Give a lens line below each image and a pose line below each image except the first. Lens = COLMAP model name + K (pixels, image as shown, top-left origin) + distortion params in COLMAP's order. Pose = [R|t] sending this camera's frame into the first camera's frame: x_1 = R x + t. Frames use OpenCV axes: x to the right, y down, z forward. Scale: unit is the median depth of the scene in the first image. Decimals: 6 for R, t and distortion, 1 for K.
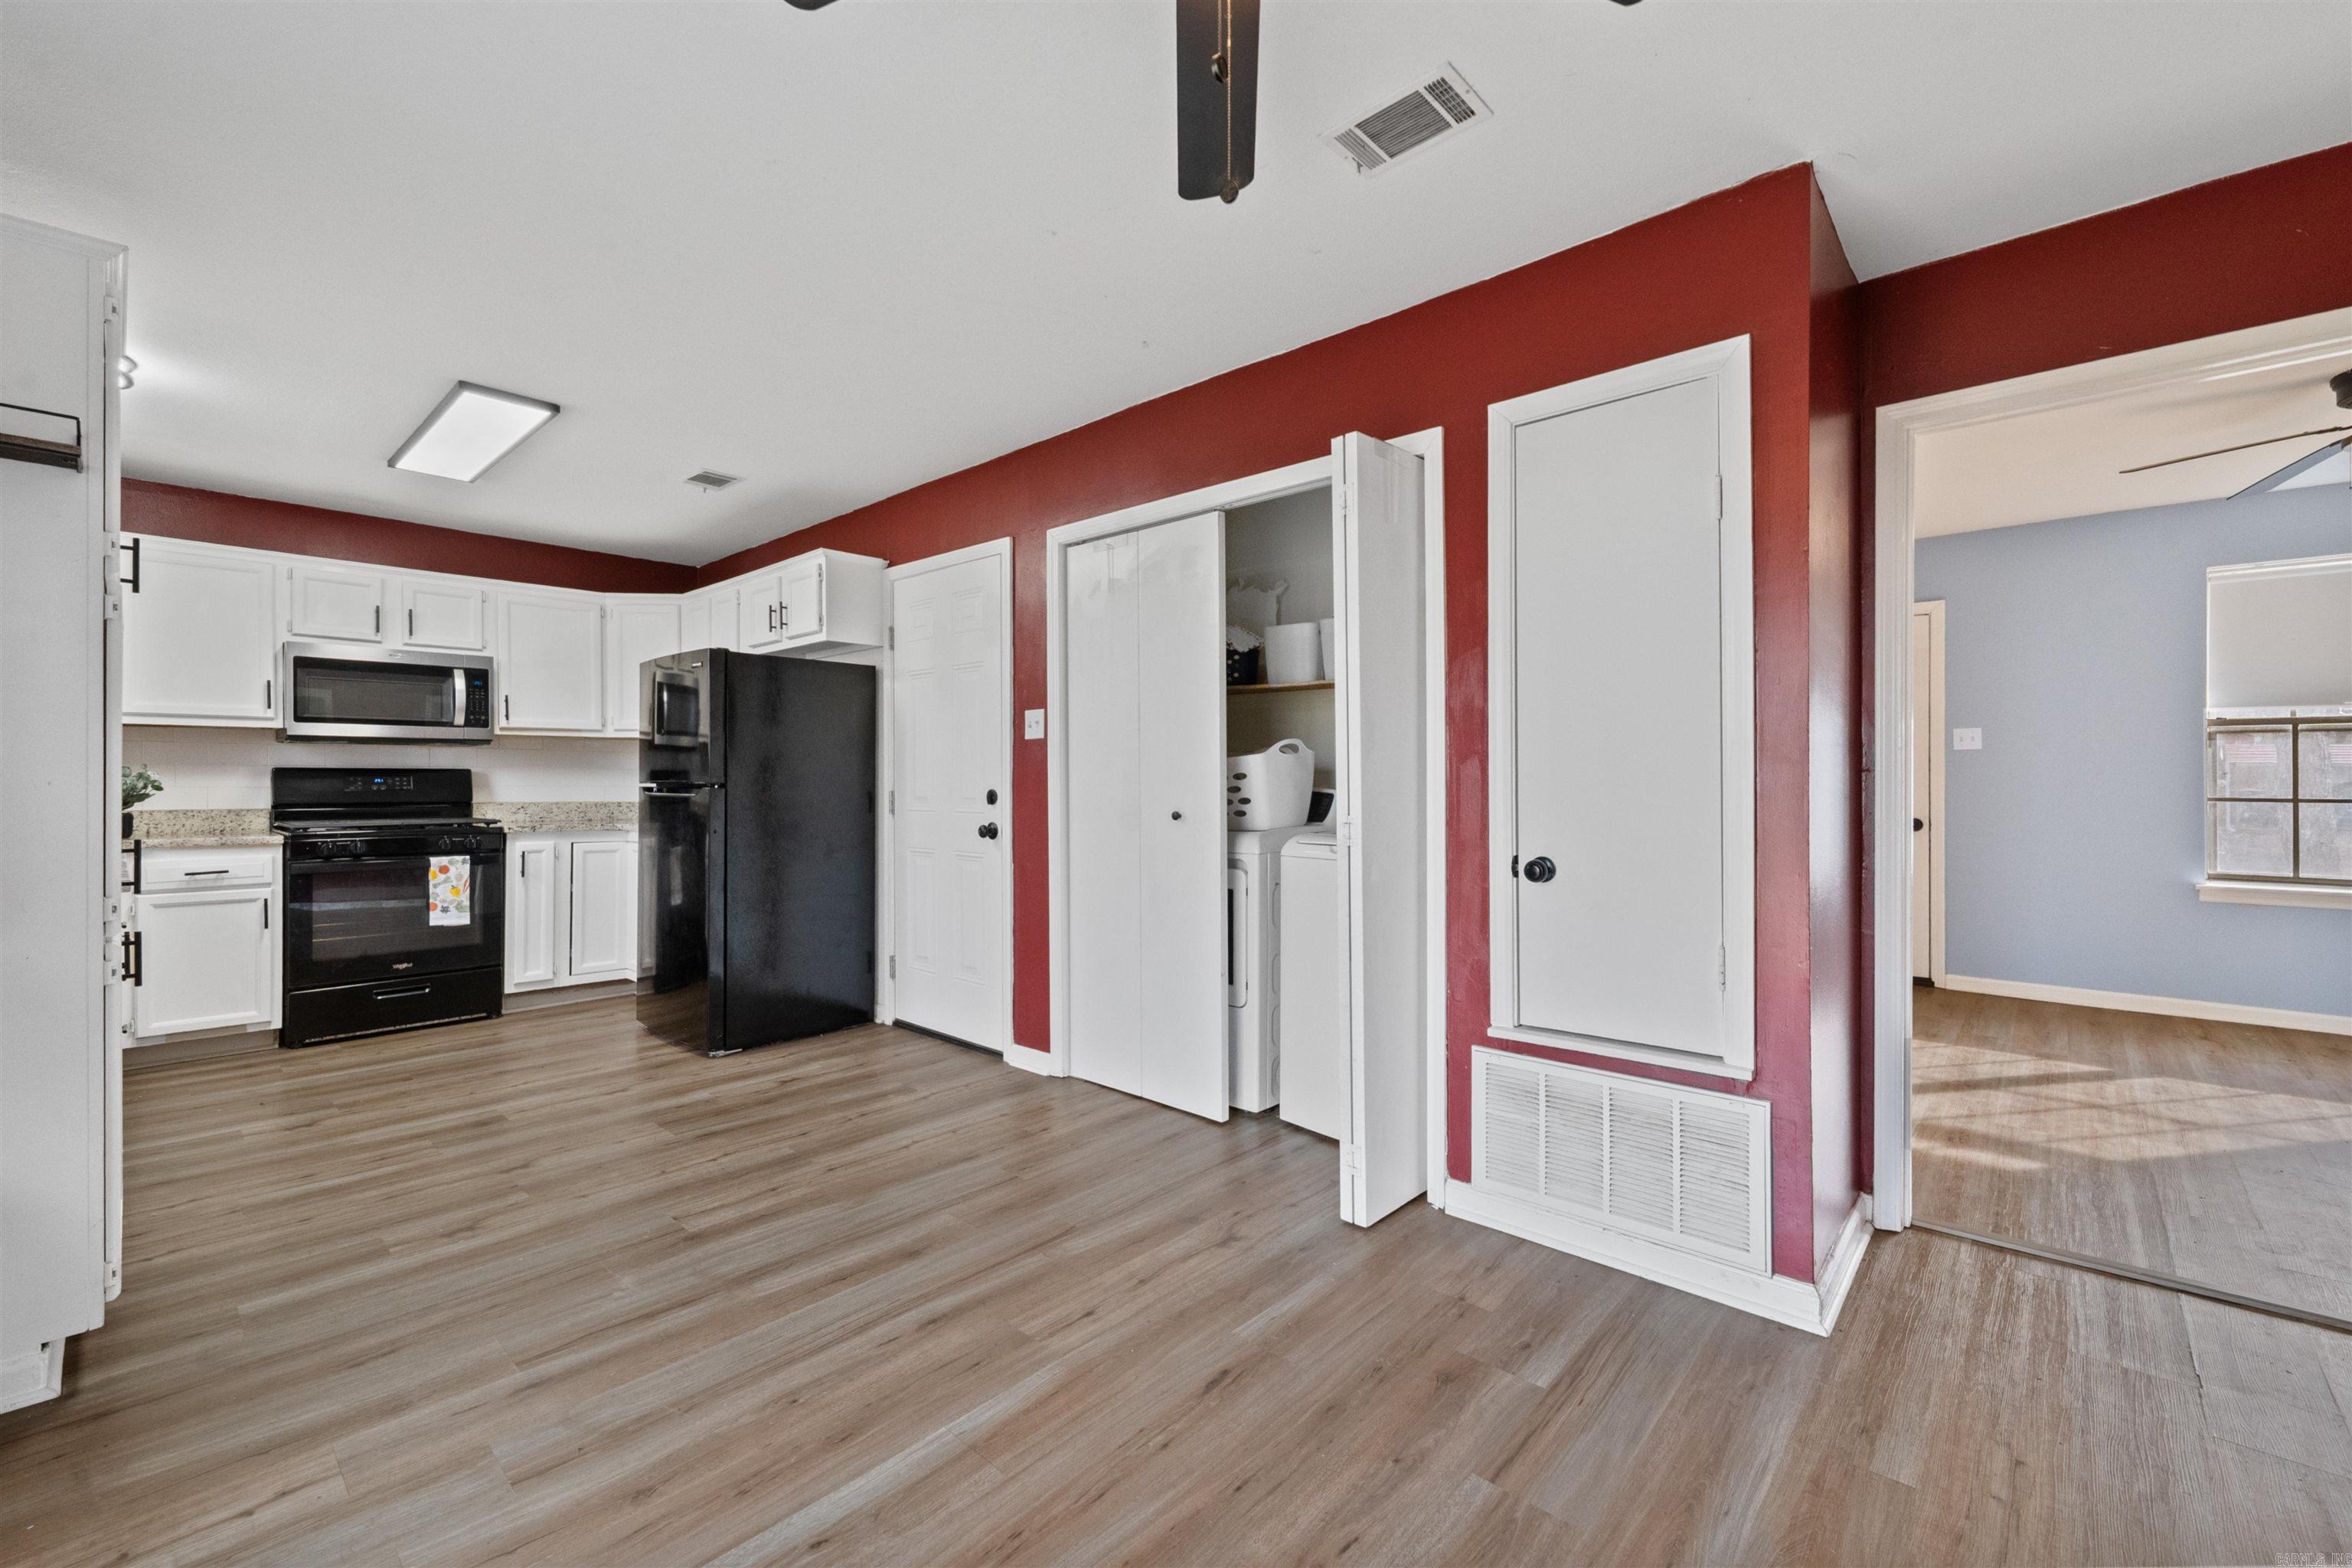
lens RADIAL K [[962.7, 0, 1198.4], [0, 962.7, 788.0], [0, 0, 1]] dist [0.004619, -0.003452]
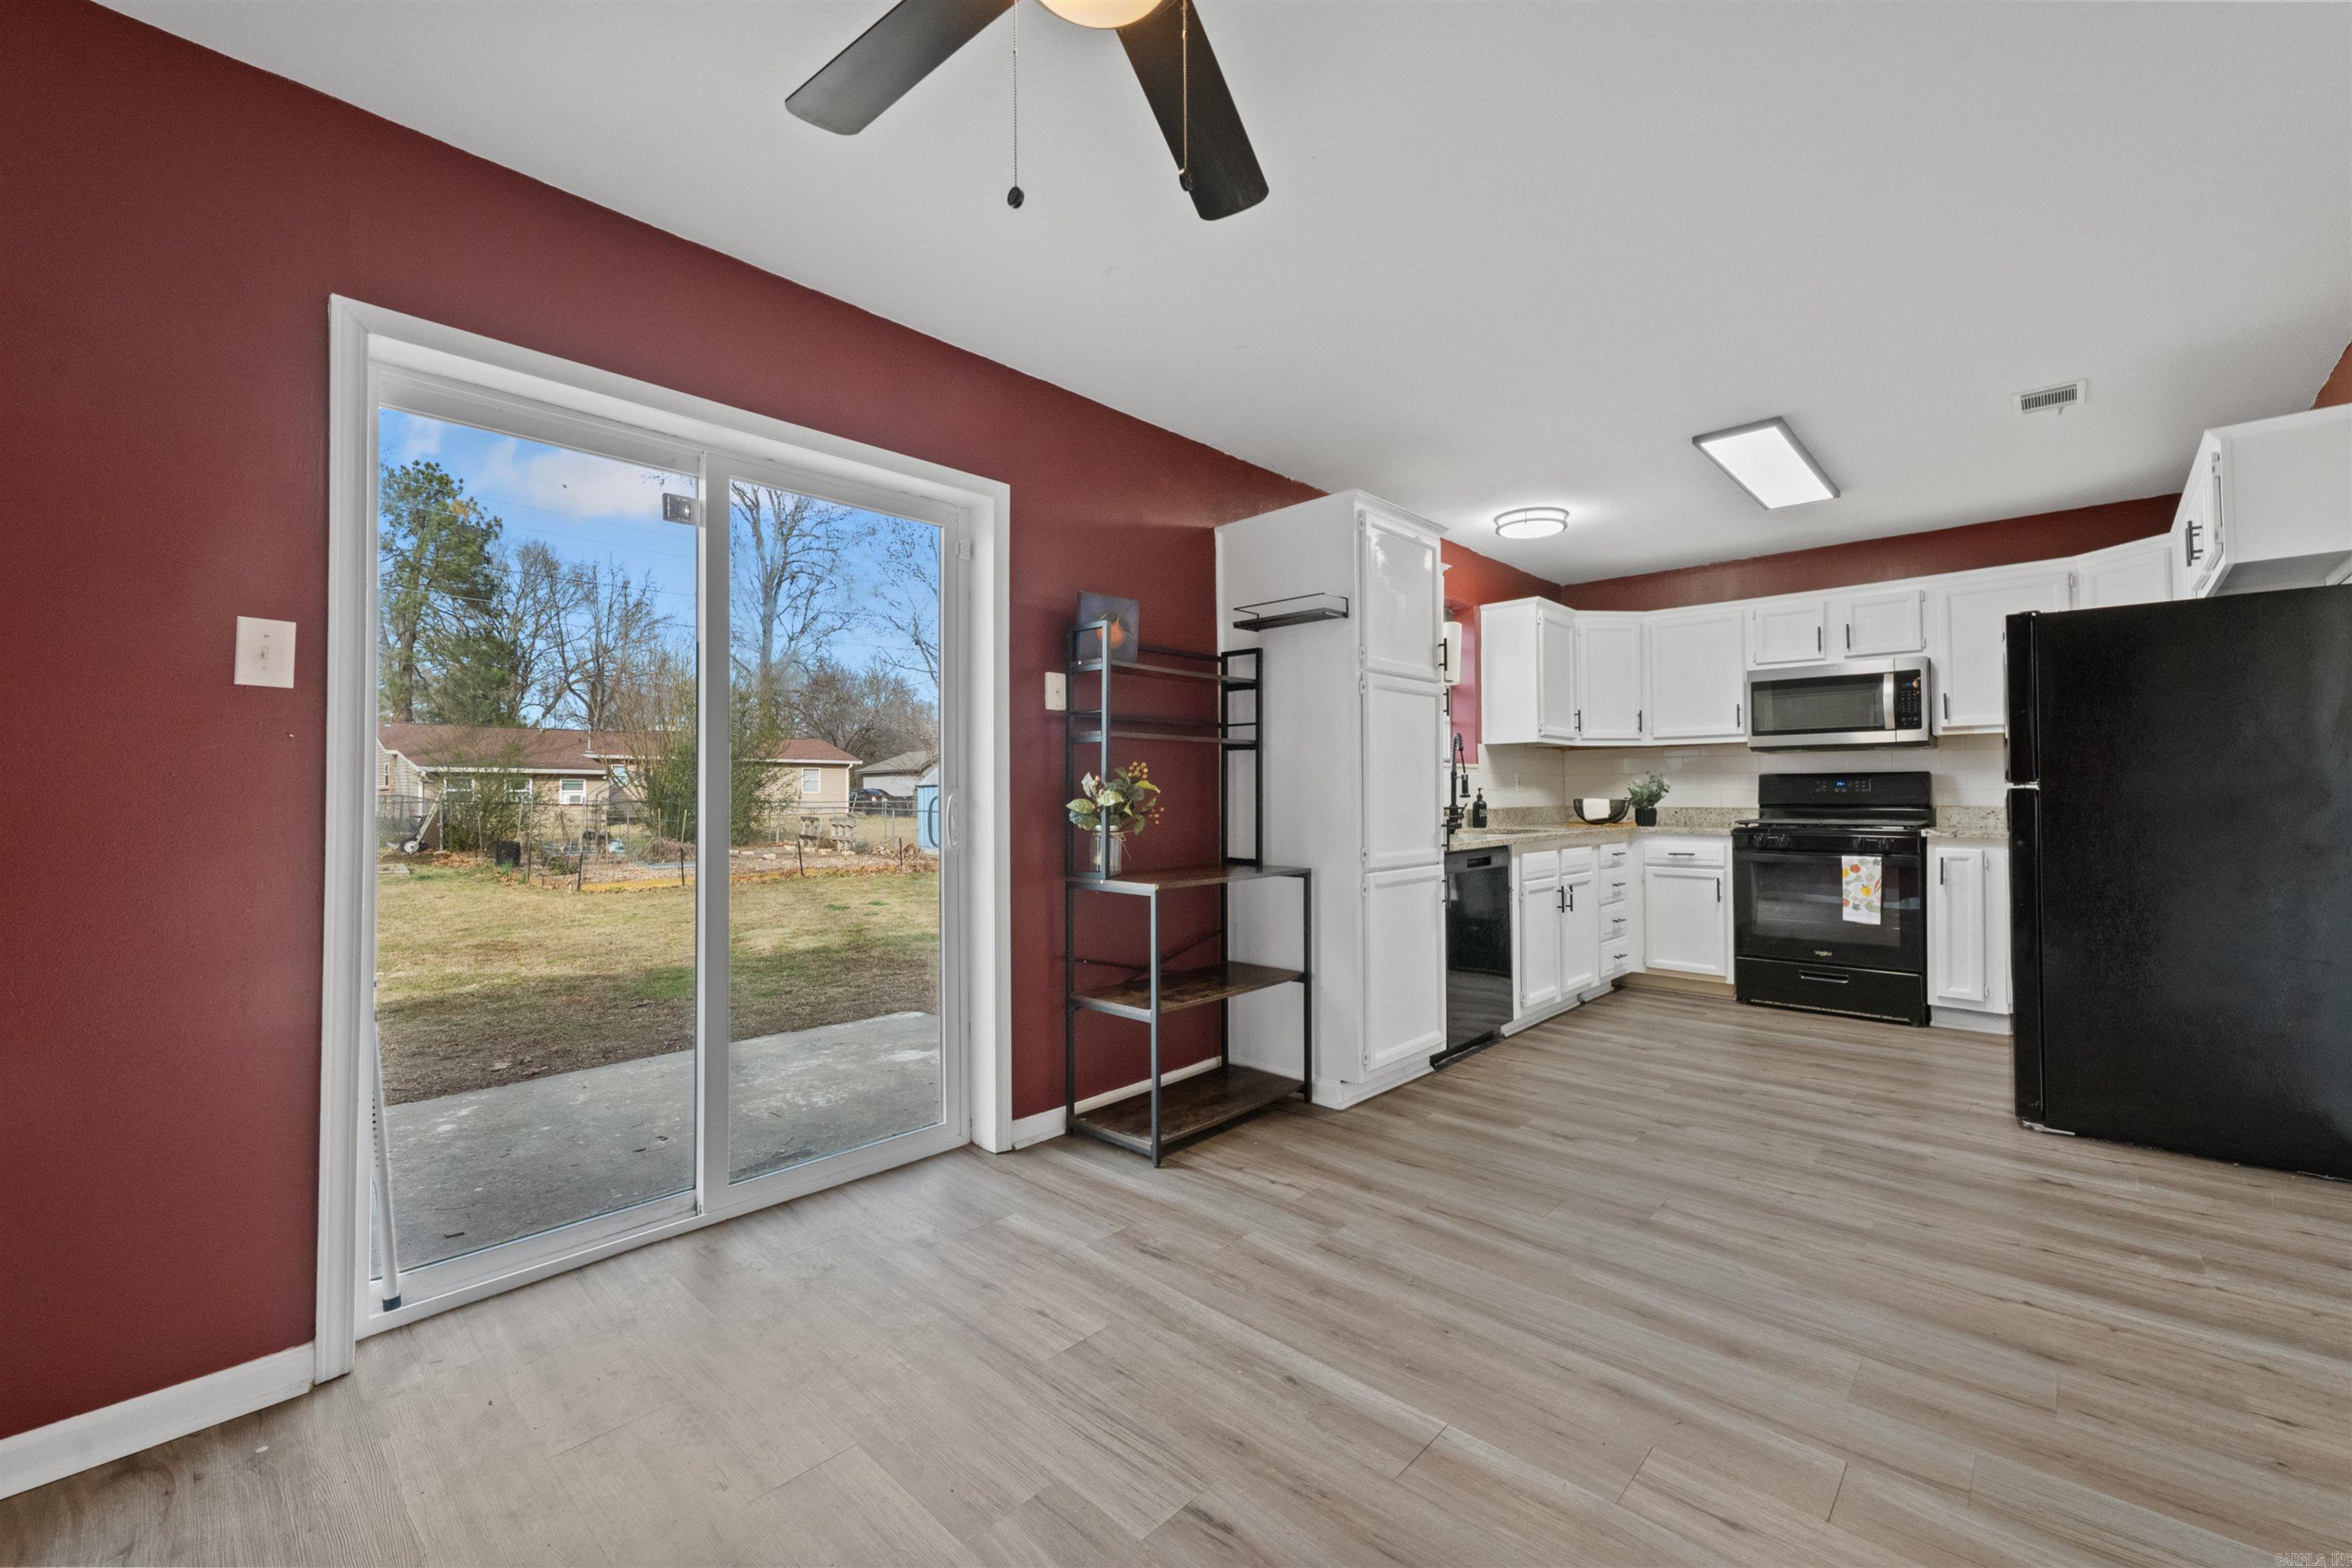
lens RADIAL K [[962.7, 0, 1156.7], [0, 962.7, 767.4], [0, 0, 1]] dist [0.004619, -0.003452]
pose [[-0.036894, -0.028679, -0.998908, 0.340838], [-0.003842, 0.999585, -0.028557, 0.009582], [0.999312, 0.002784, -0.036989, 0.334773]]
